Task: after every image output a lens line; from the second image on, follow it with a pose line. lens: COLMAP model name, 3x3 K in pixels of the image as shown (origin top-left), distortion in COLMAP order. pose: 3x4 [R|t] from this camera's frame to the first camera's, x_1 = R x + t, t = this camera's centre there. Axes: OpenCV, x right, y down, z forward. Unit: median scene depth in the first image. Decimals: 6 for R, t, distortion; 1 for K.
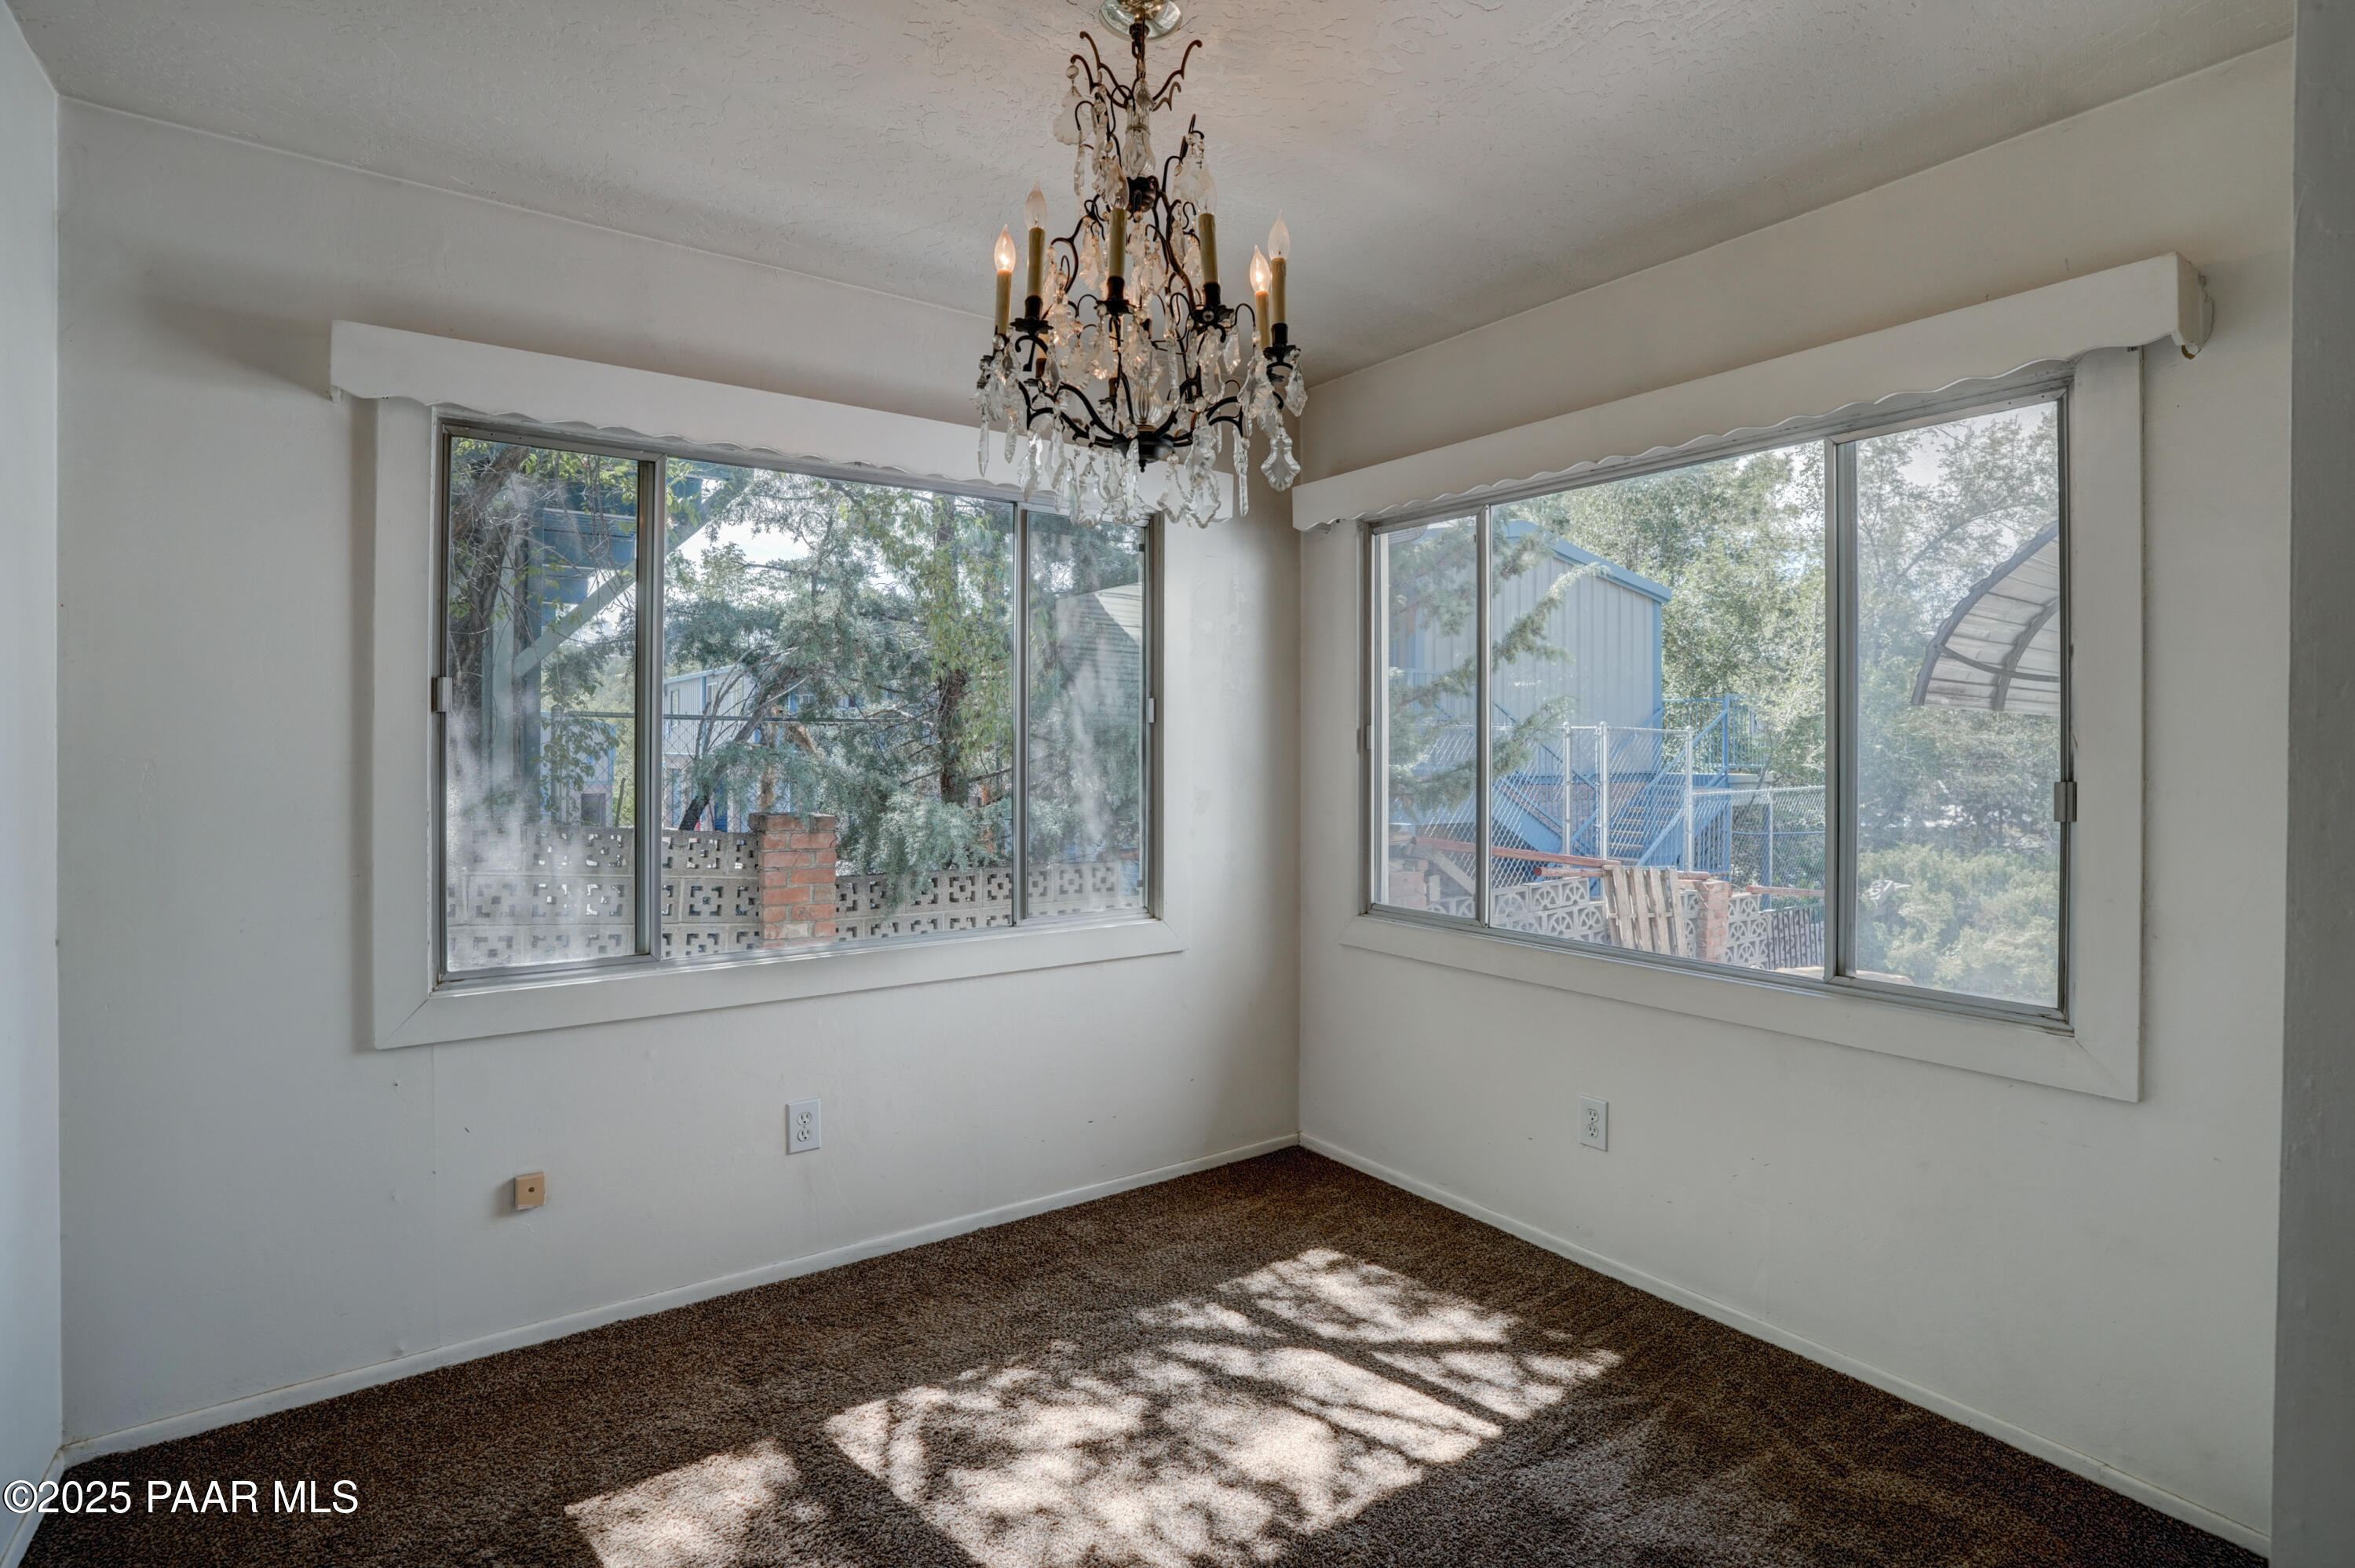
lens RADIAL K [[1127.8, 0, 1182.6], [0, 1127.8, 768.3], [0, 0, 1]] dist [-0.057019, 0.021864]
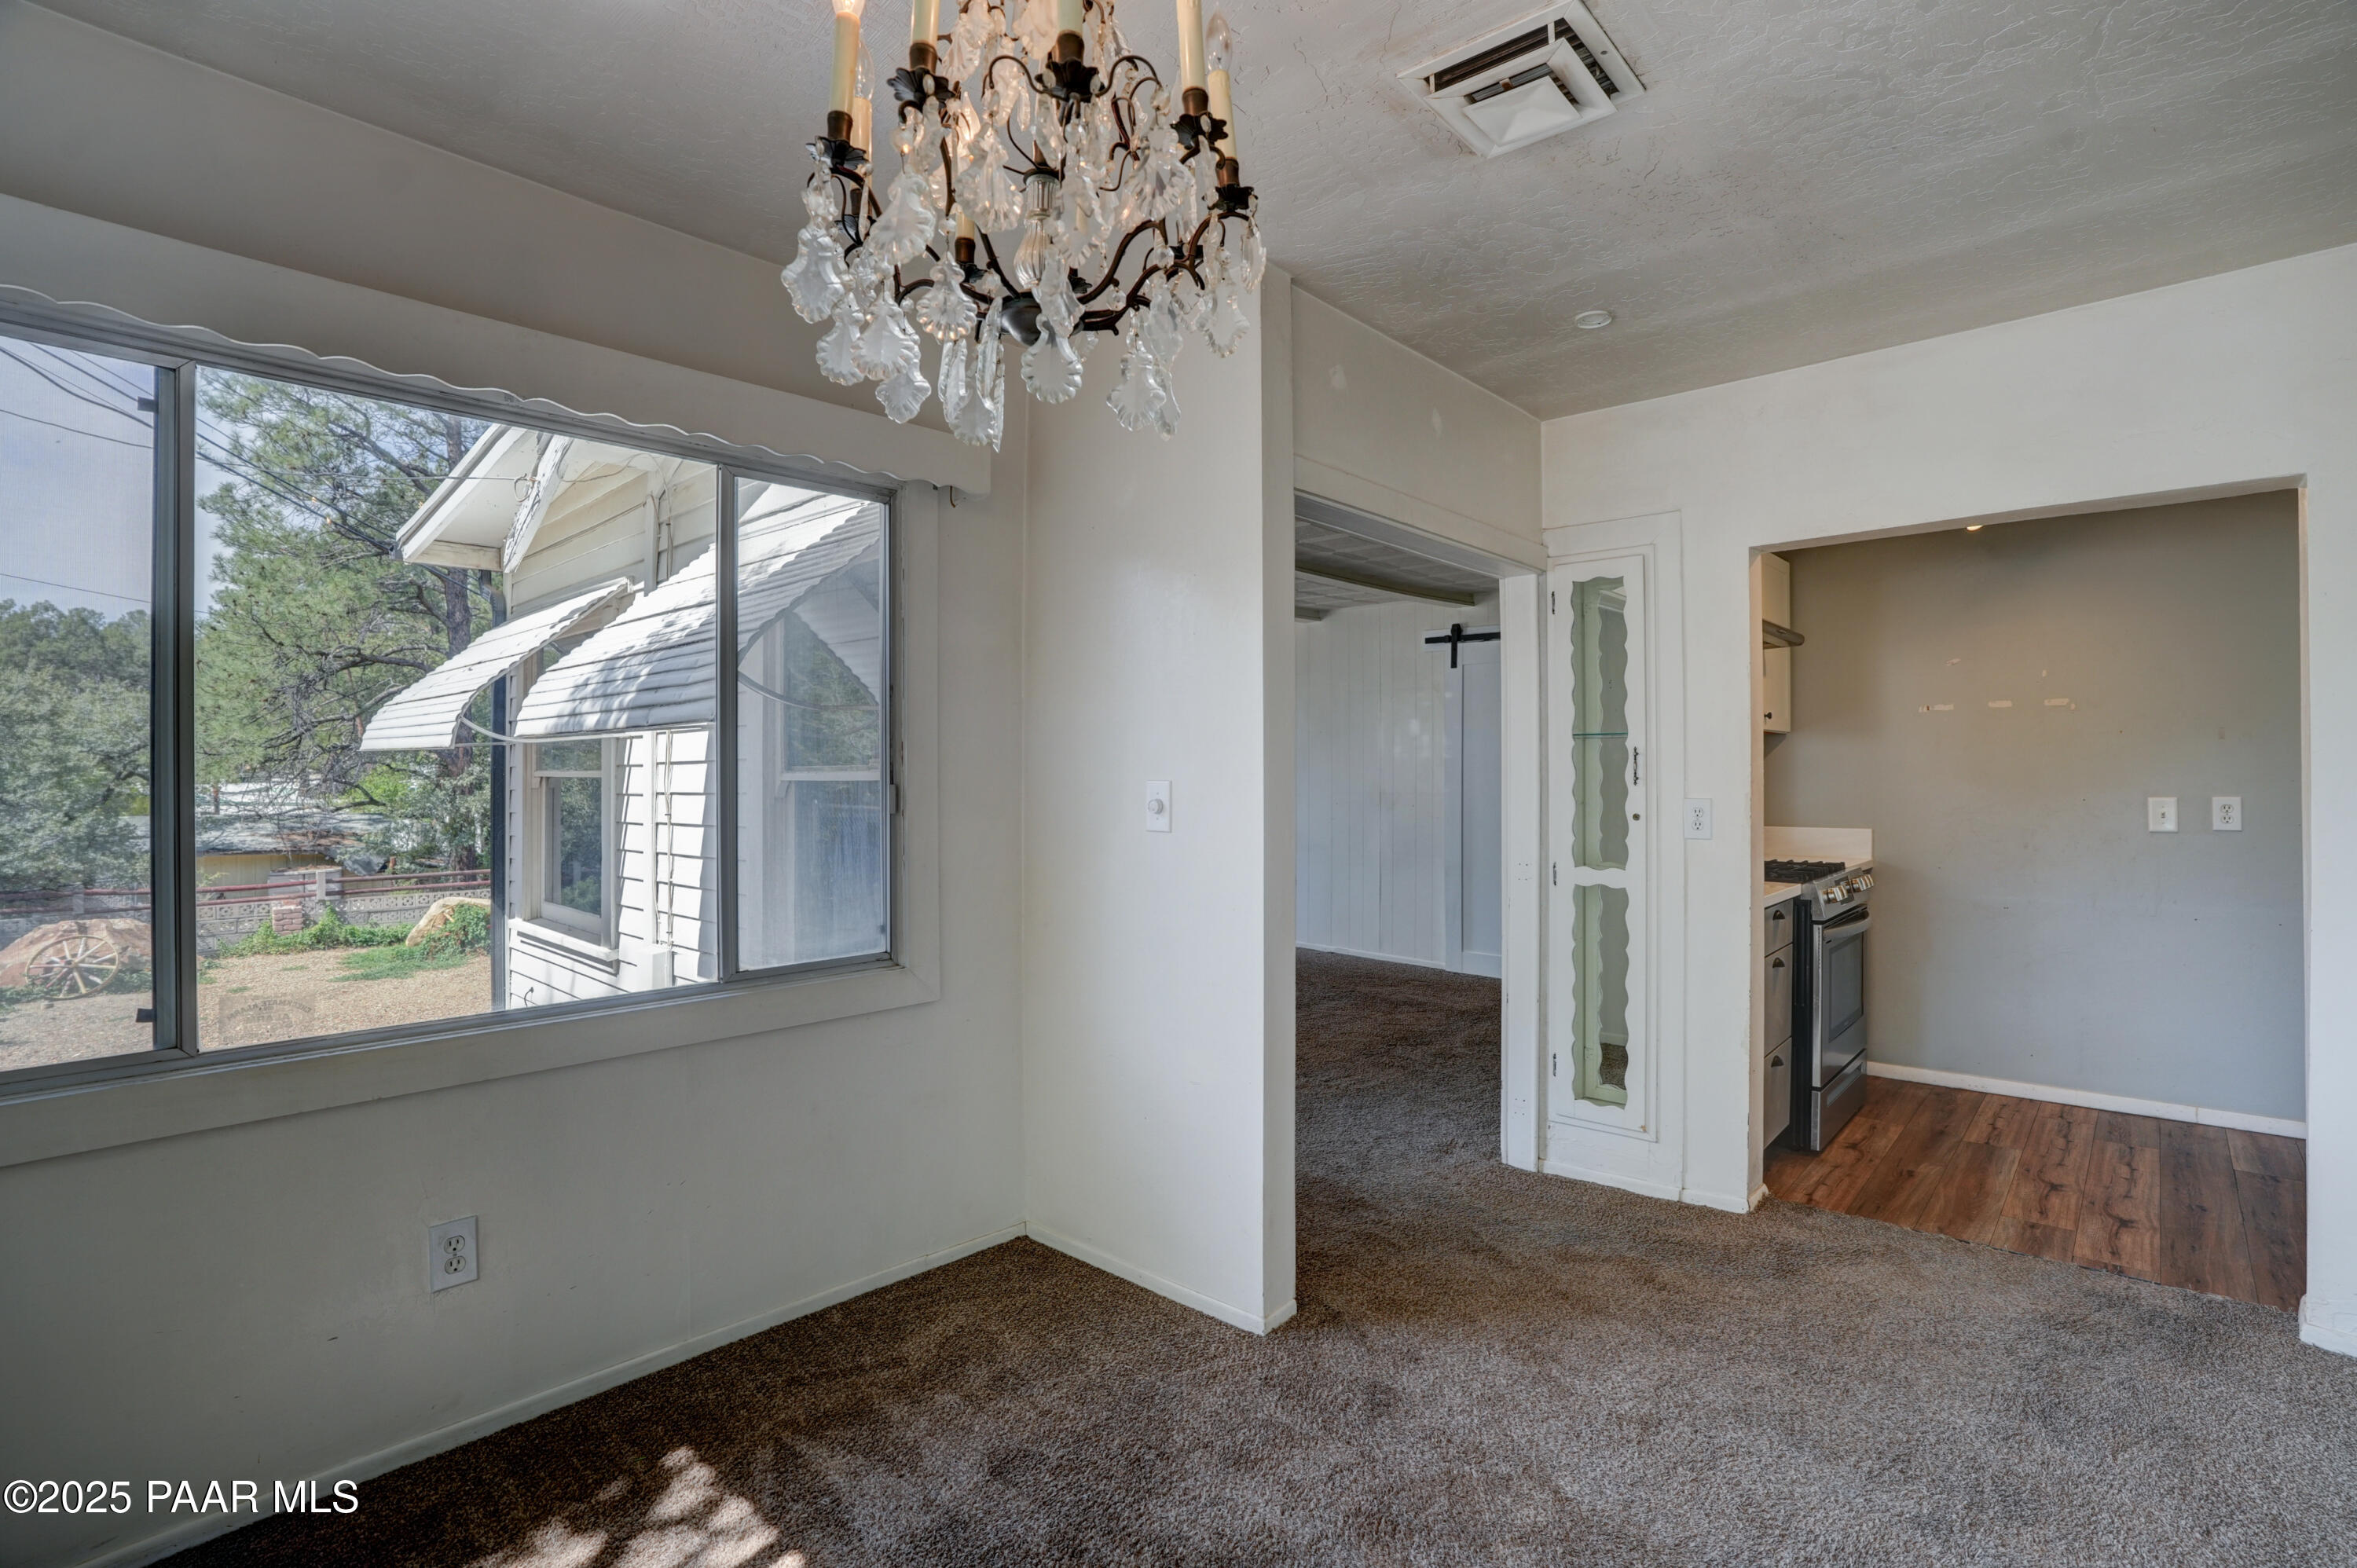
lens RADIAL K [[1128.9, 0, 1183.6], [0, 1128.9, 768.3], [0, 0, 1]] dist [-0.057019, 0.021864]
pose [[-0.211774, 0.000371, 0.977319, -0.565900], [0.018767, 0.999817, 0.003688, -0.005354], [-0.977138, 0.019123, -0.211742, 0.814224]]
